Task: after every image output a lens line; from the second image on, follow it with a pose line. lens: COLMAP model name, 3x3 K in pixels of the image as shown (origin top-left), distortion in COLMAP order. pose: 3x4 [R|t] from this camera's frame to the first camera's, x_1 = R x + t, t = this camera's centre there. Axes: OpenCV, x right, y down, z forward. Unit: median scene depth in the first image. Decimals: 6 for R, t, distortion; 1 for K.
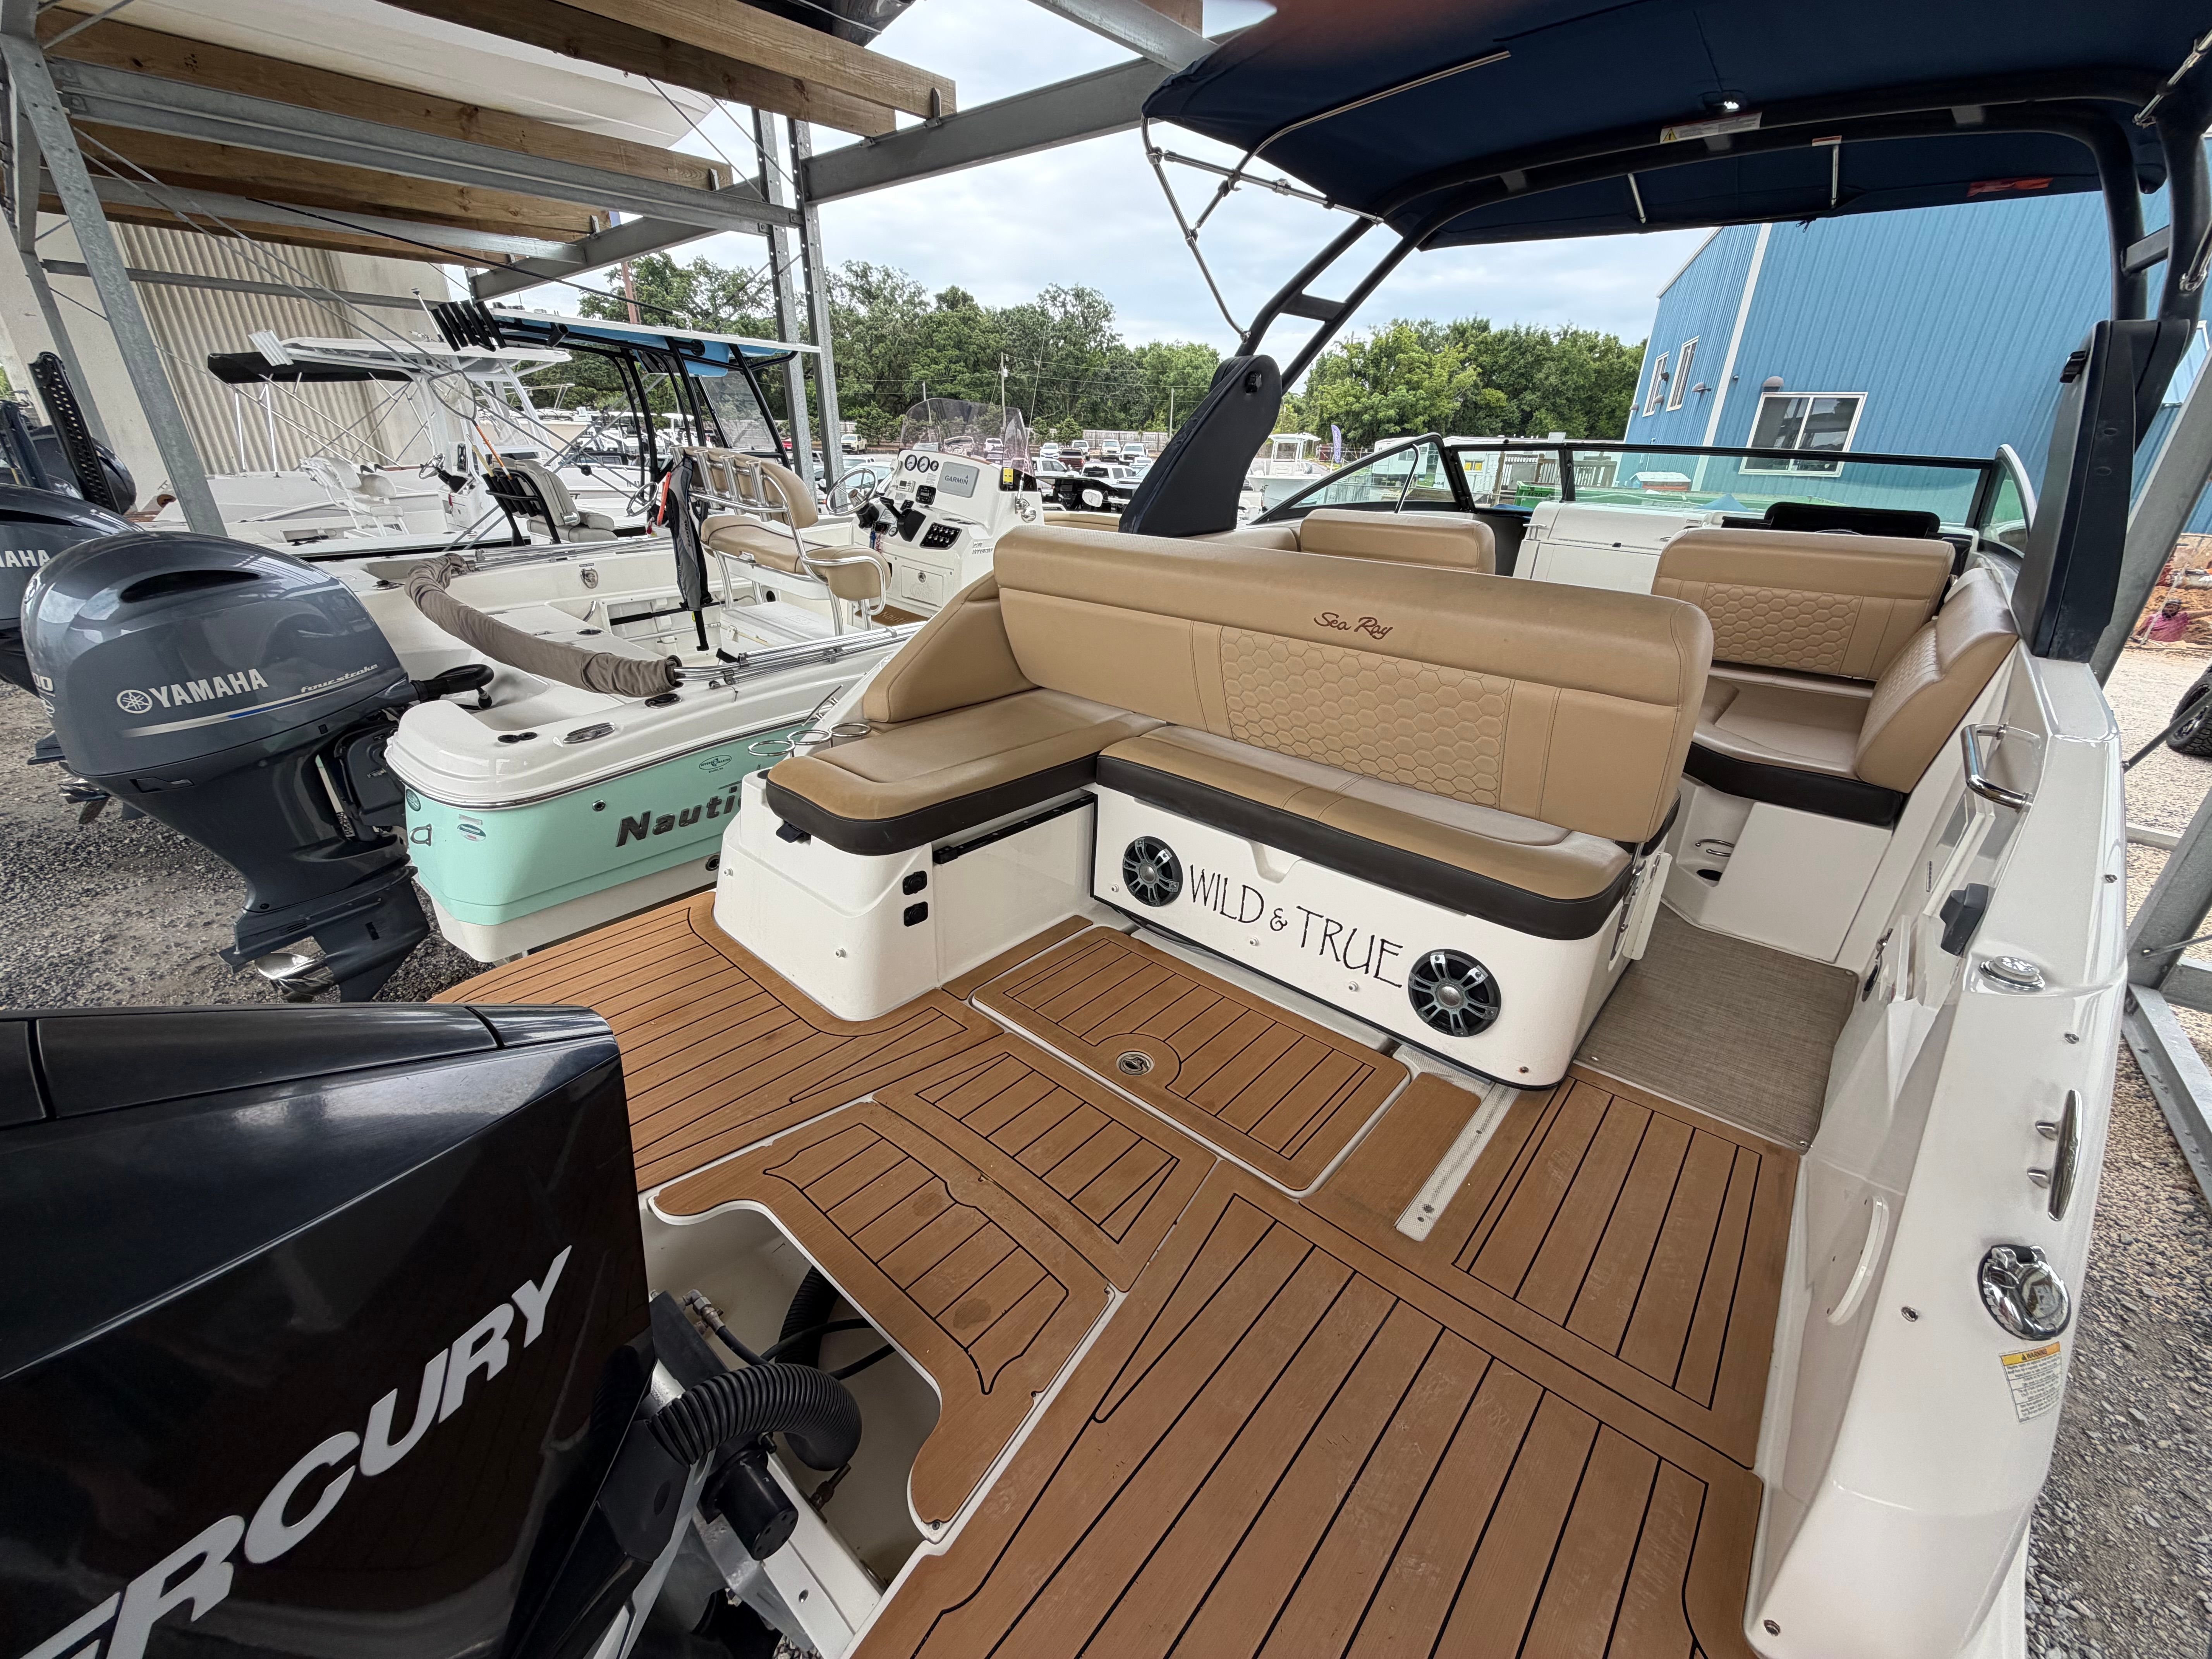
lens RADIAL K [[880.7, 0, 1098.7], [0, 880.7, 830.1], [0, 0, 1]] dist [0.000508, -0.000366]
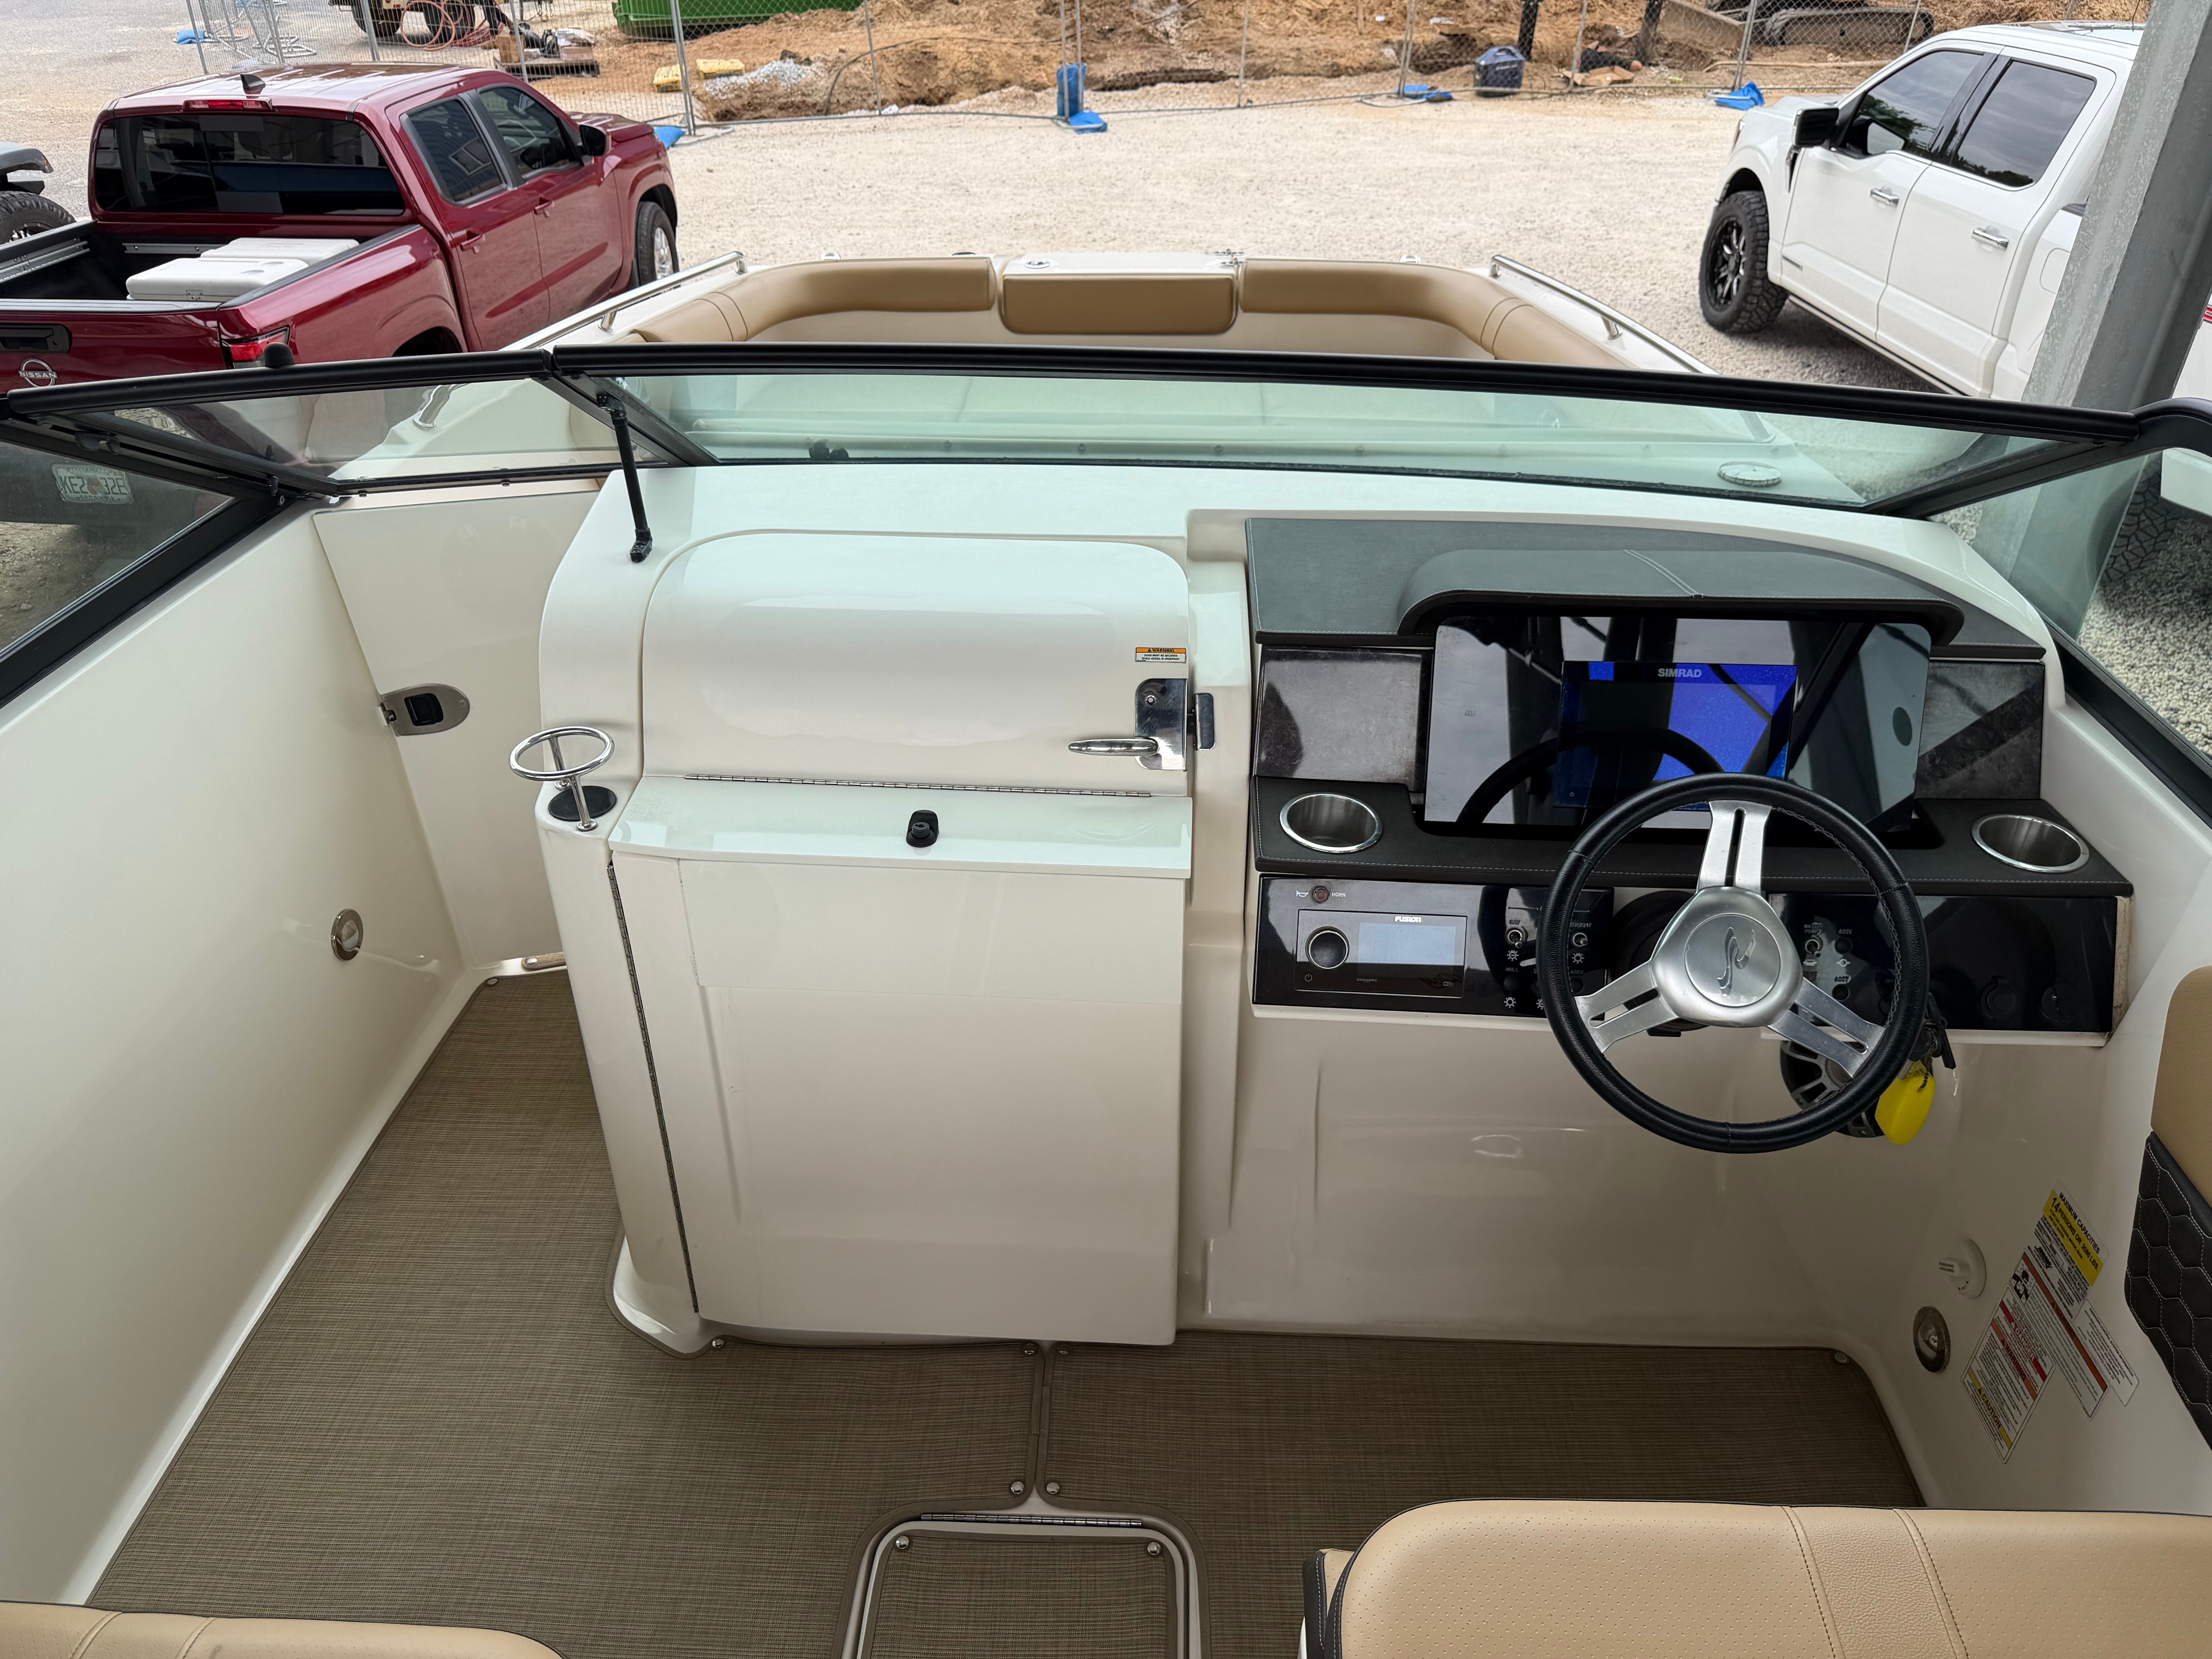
lens RADIAL K [[1584.8, 0, 1106.0], [0, 1584.8, 829.5], [0, 0, 1]] dist [0.002743, -0.004986]
pose [[0.780566, -0.382729, 0.494202, 0.050850], [0.279855, 0.920942, 0.271197, -0.050624], [-0.558926, -0.073383, 0.825964, 0.076454]]
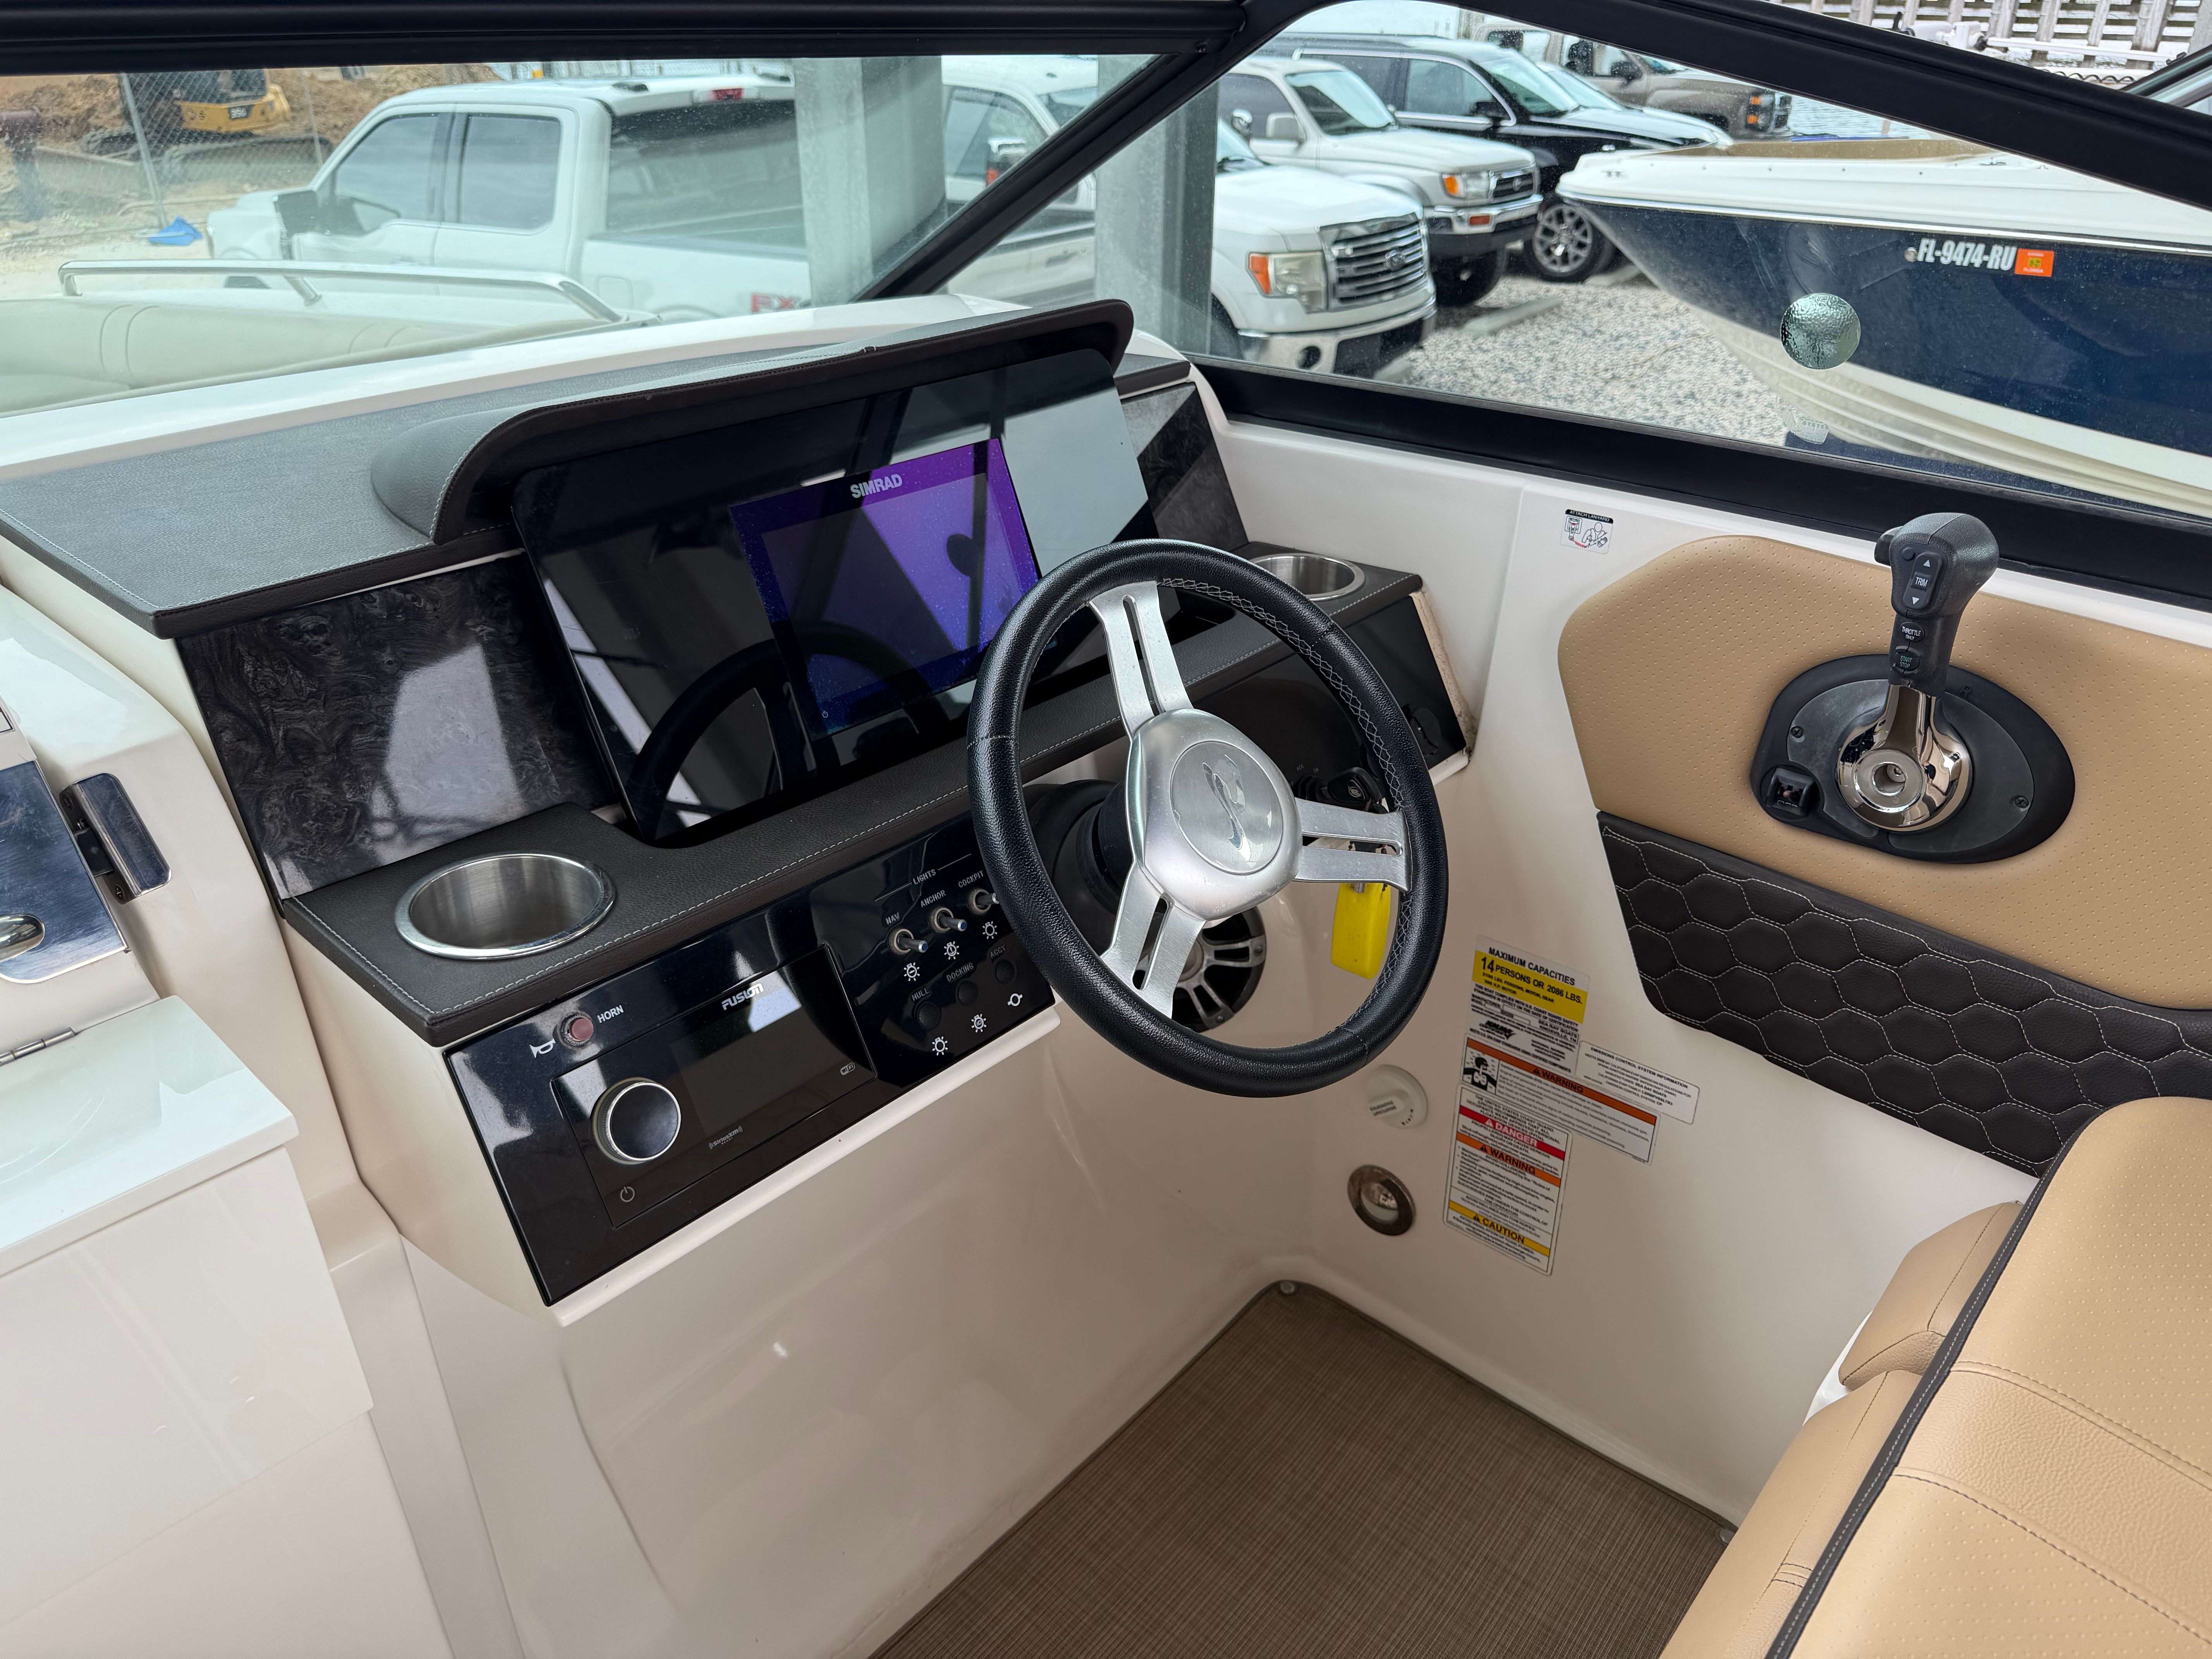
lens RADIAL K [[1570.3, 0, 1113.5], [0, 1570.3, 825.6], [0, 0, 1]] dist [0.046309, -0.053882]
pose [[0.015307, -0.519052, 0.854606, 0.060355], [0.397787, 0.787317, 0.471059, -0.044403], [-0.917350, 0.332741, 0.218523, 0.098590]]
